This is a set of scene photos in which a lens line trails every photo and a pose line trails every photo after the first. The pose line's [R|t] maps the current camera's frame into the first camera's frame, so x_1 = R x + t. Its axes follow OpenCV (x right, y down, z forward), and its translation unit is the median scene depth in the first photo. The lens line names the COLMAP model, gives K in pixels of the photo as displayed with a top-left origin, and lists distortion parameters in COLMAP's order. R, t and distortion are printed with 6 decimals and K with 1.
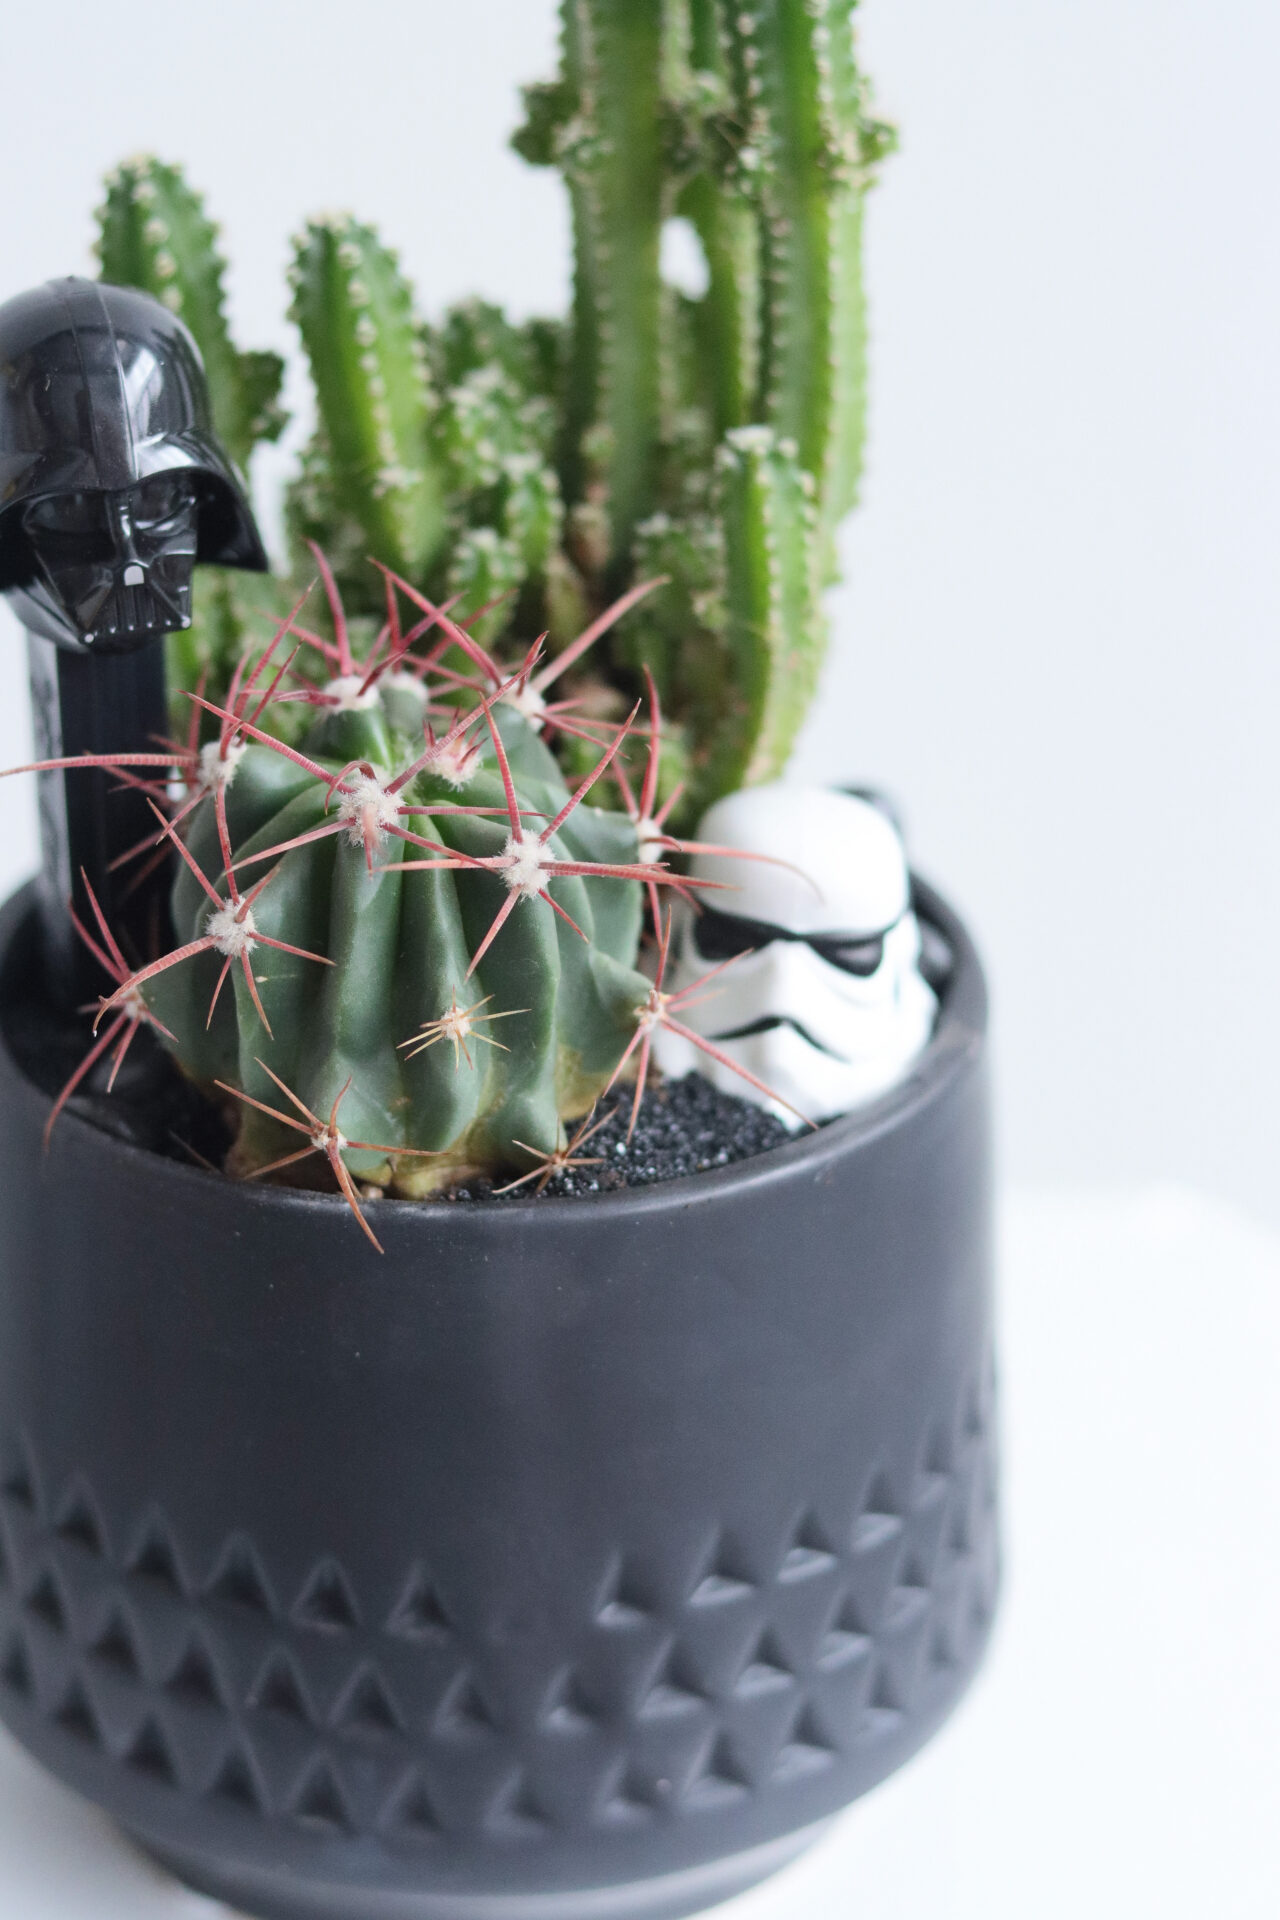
lens RADIAL K [[4417.6, 0, 640.7], [0, 4417.6, 975.6], [0, 0, 1]] dist [-0.044213, 0.000000]
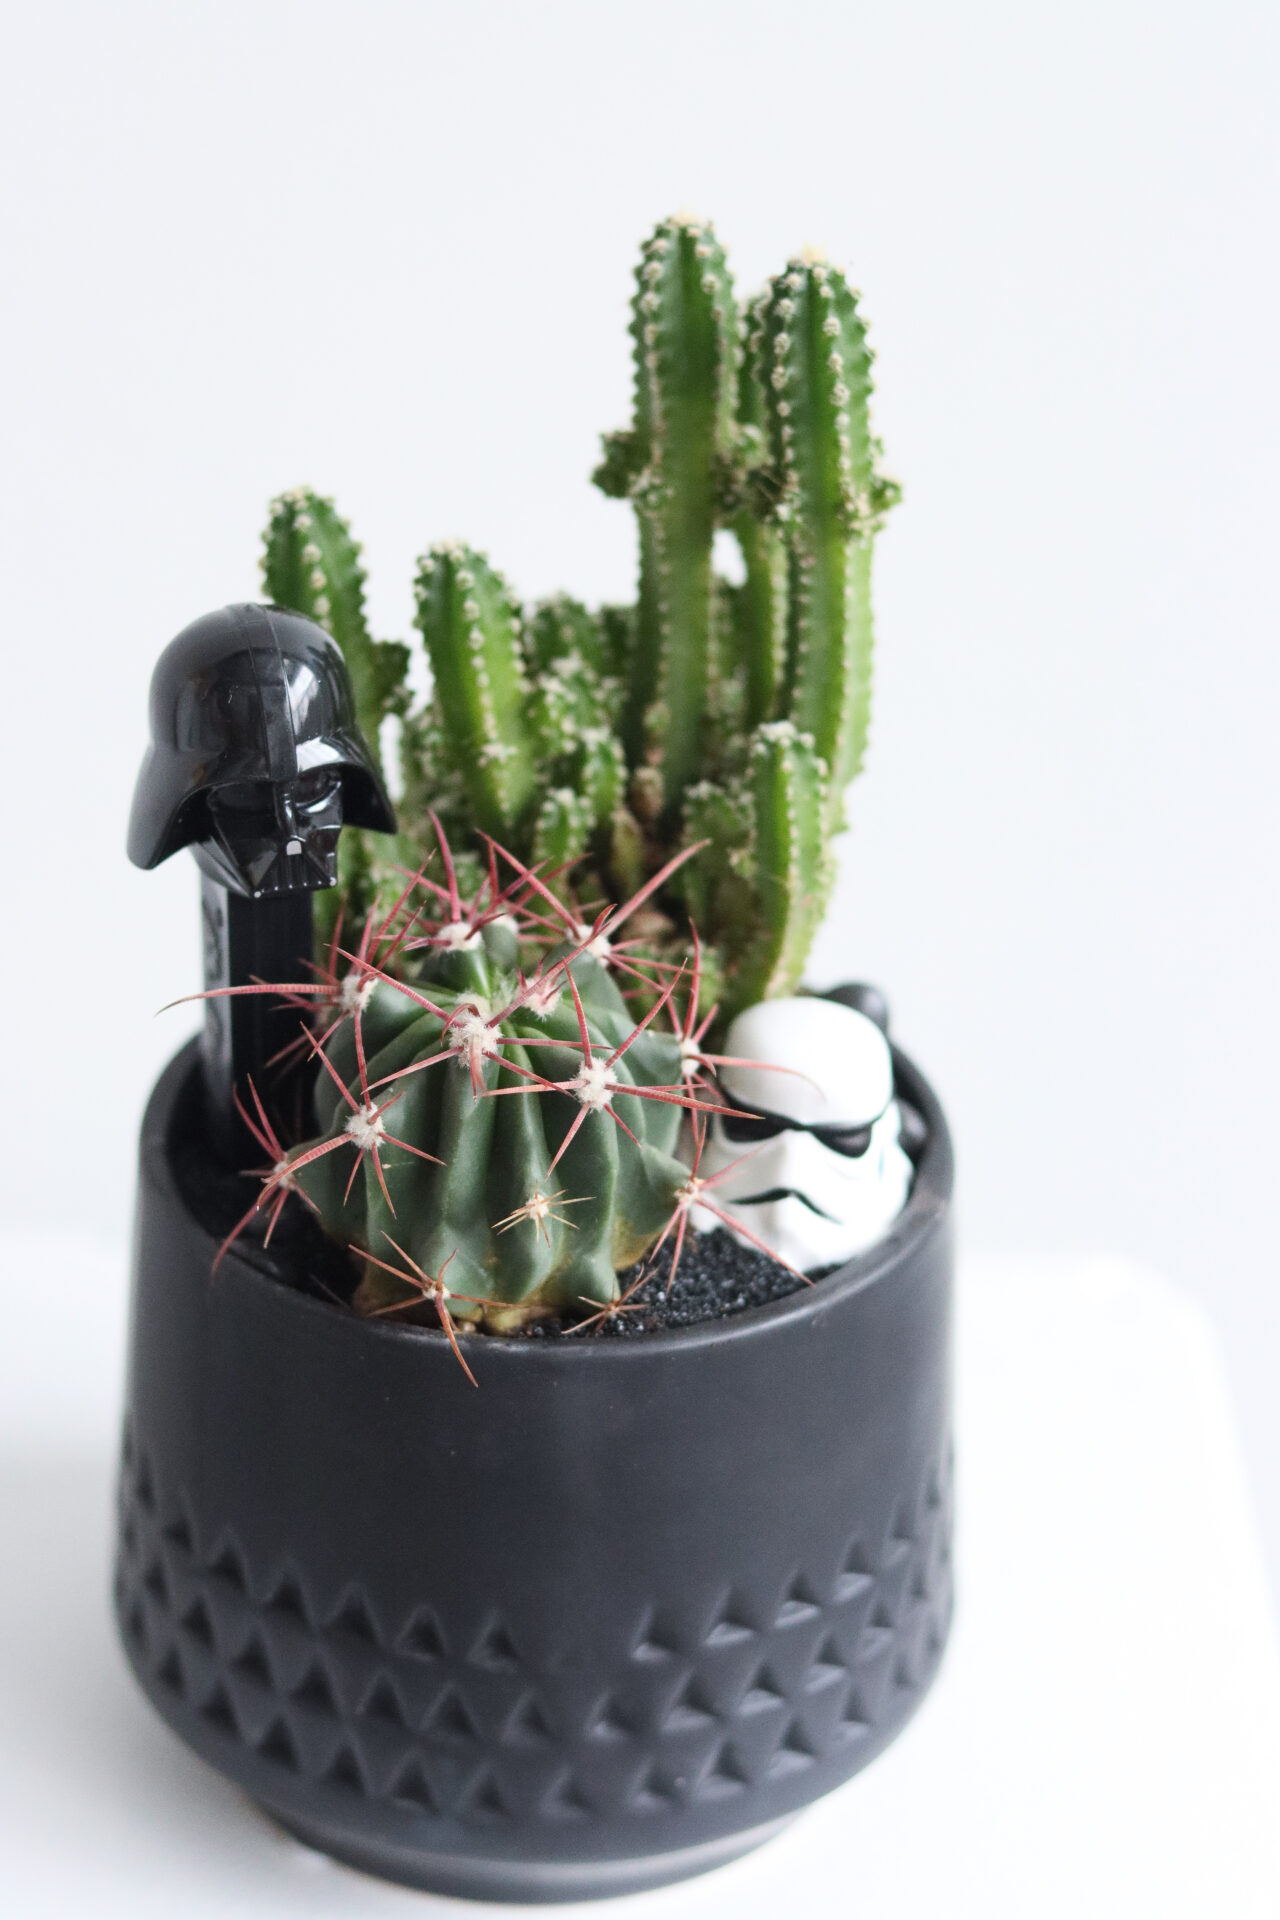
lens RADIAL K [[4417.6, 0, 640.4], [0, 4417.6, 951.1], [0, 0, 1]] dist [-0.044213, 0.000000]
pose [[0.999649, 0.026480, -0.001050, -0.011542], [-0.026403, 0.998570, 0.046494, -0.116648], [0.002280, -0.046450, 0.998918, -0.266943]]
